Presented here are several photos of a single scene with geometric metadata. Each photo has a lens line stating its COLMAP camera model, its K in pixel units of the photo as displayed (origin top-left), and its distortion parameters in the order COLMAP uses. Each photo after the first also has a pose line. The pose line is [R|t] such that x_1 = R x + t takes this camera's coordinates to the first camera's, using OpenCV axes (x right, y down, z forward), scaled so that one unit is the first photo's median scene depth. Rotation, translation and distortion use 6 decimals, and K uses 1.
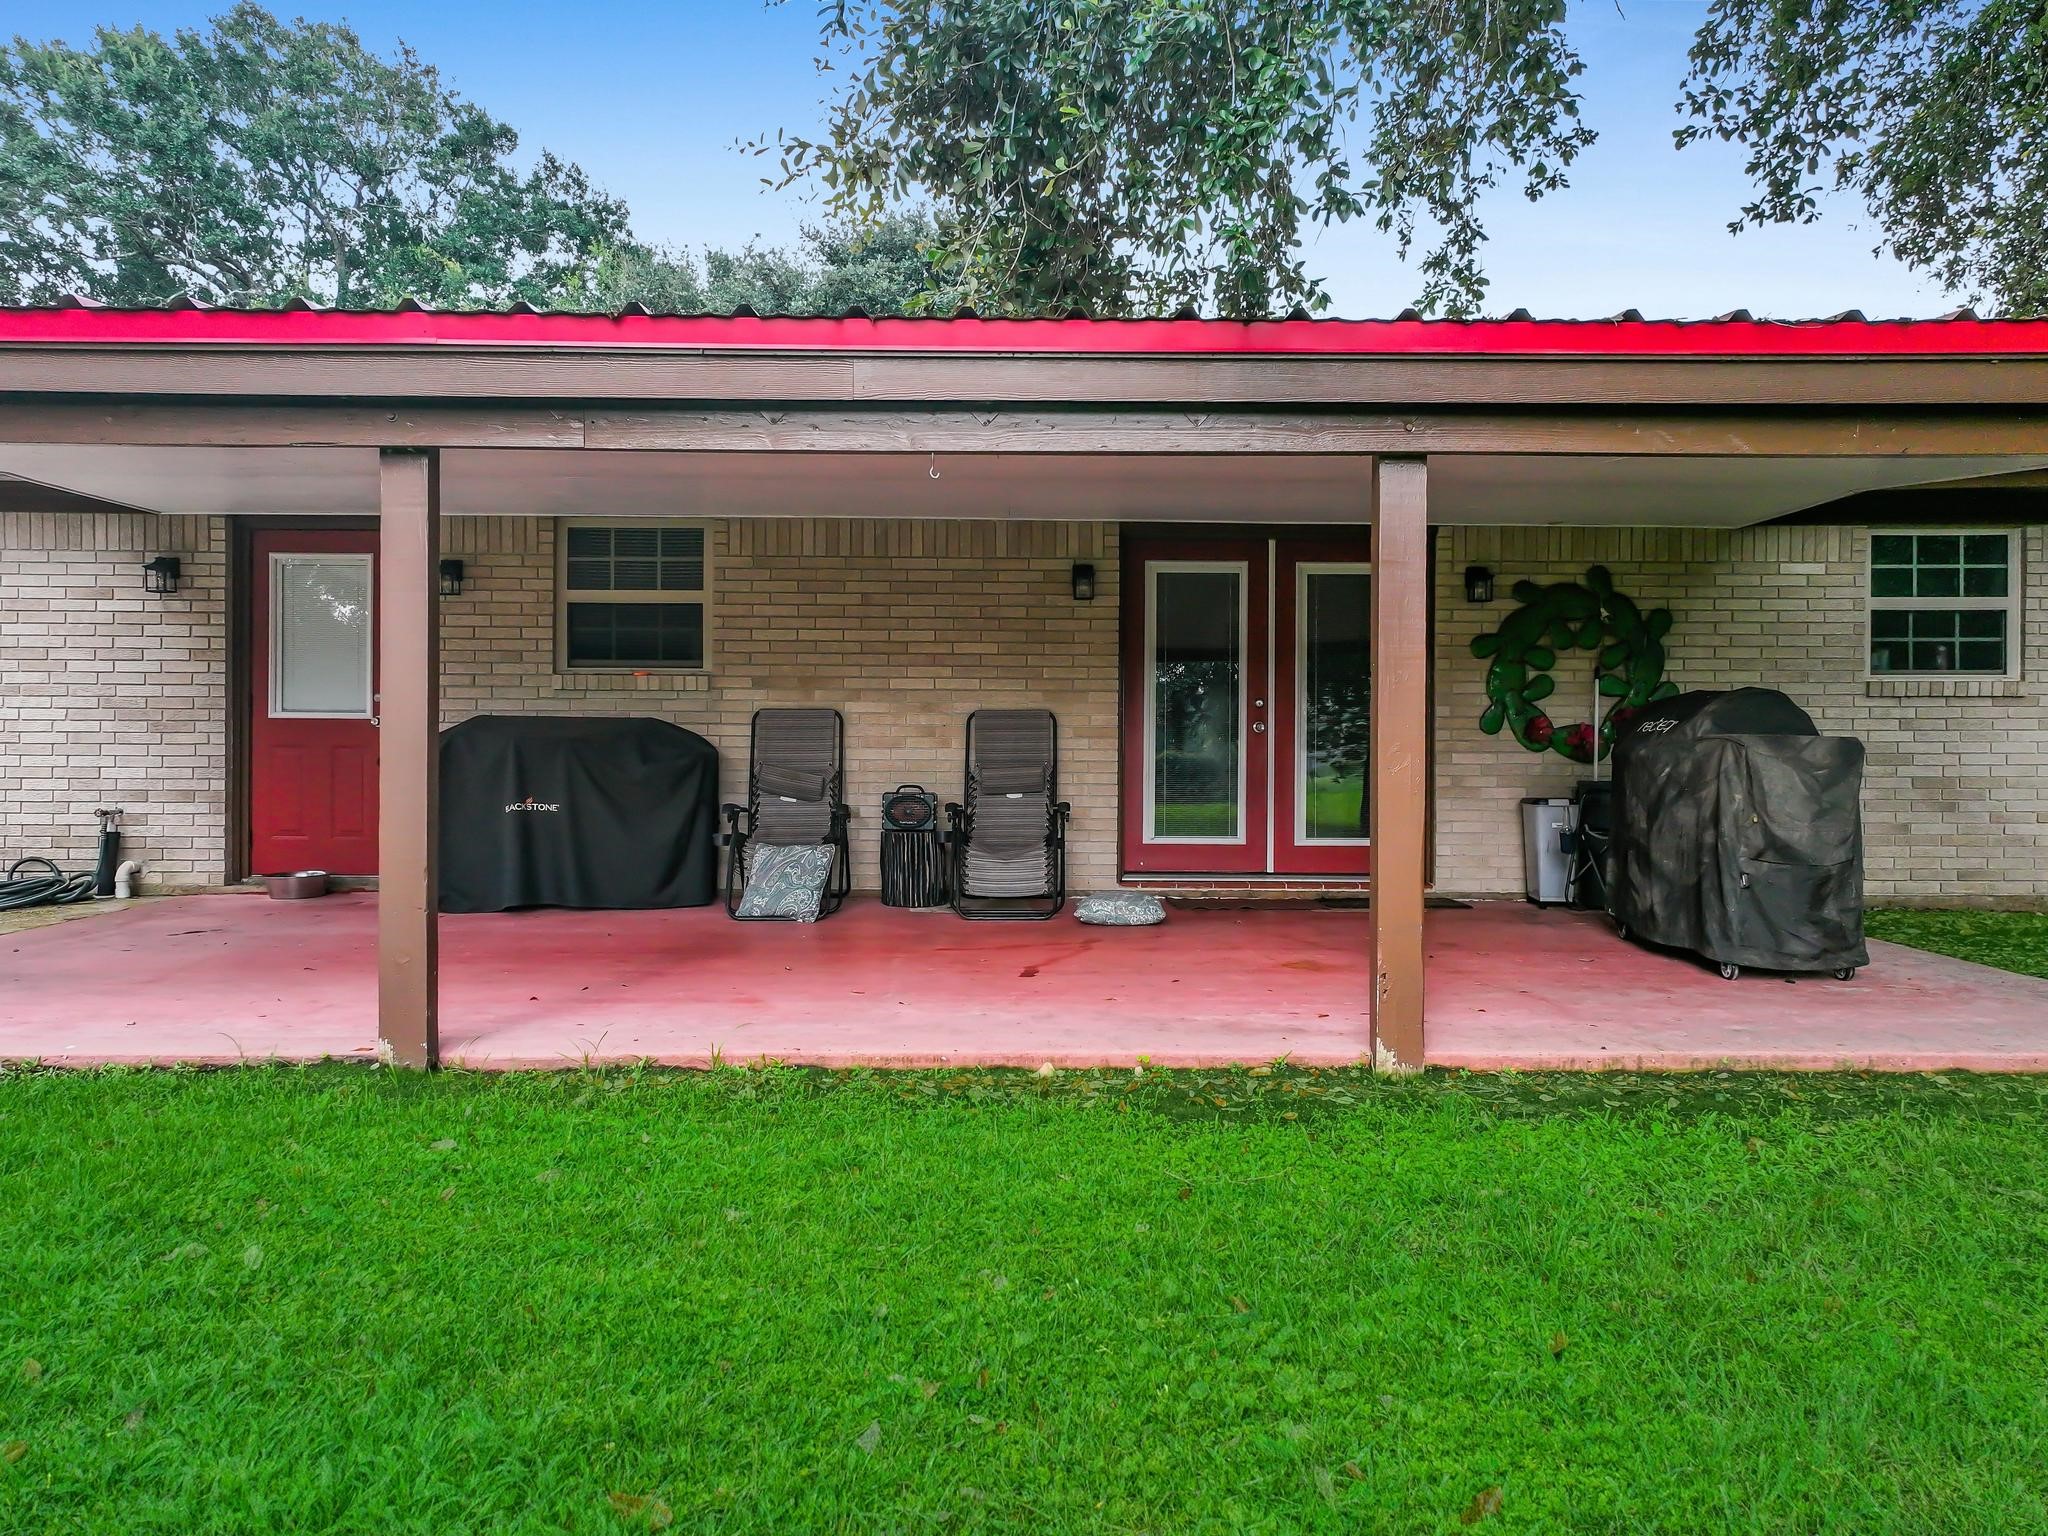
lens RADIAL K [[1444.1, 0, 1024.0], [0, 1444.1, 768.0], [0, 0, 1]] dist [0.010161, 0.001021]
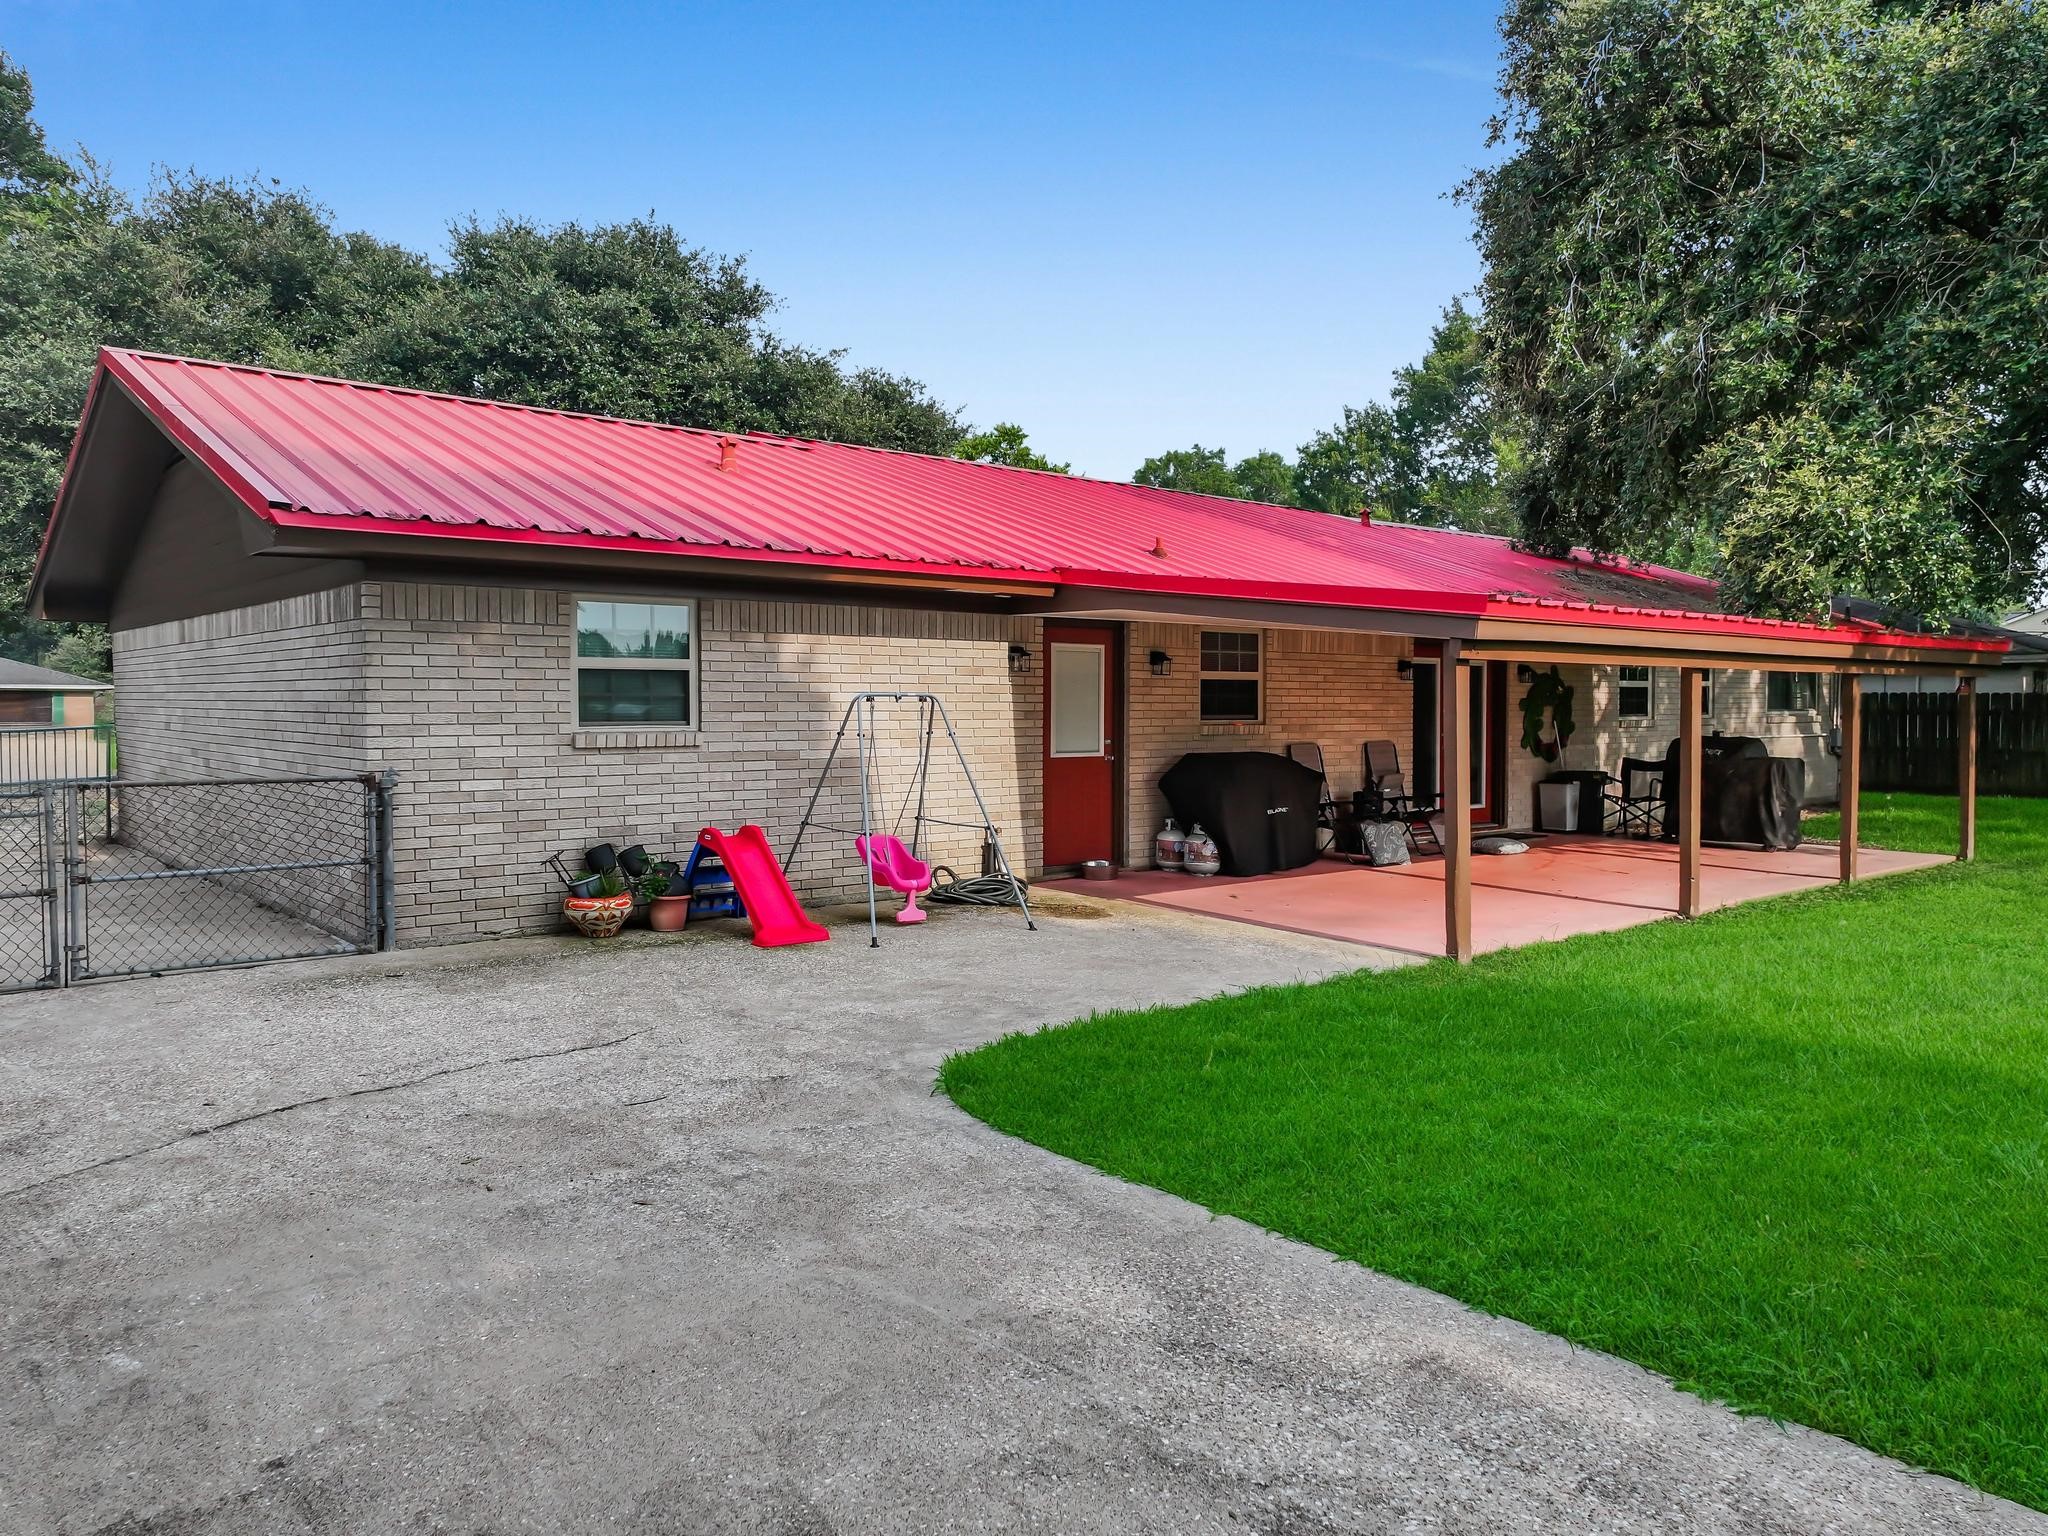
lens RADIAL K [[1444.1, 0, 1024.0], [0, 1444.1, 768.0], [0, 0, 1]] dist [0.010161, 0.001021]
pose [[0.764925, -0.032589, 0.643294, -1.482080], [0.033487, 0.999381, 0.010811, -0.041631], [-0.643248, 0.013273, 0.765543, -0.075663]]
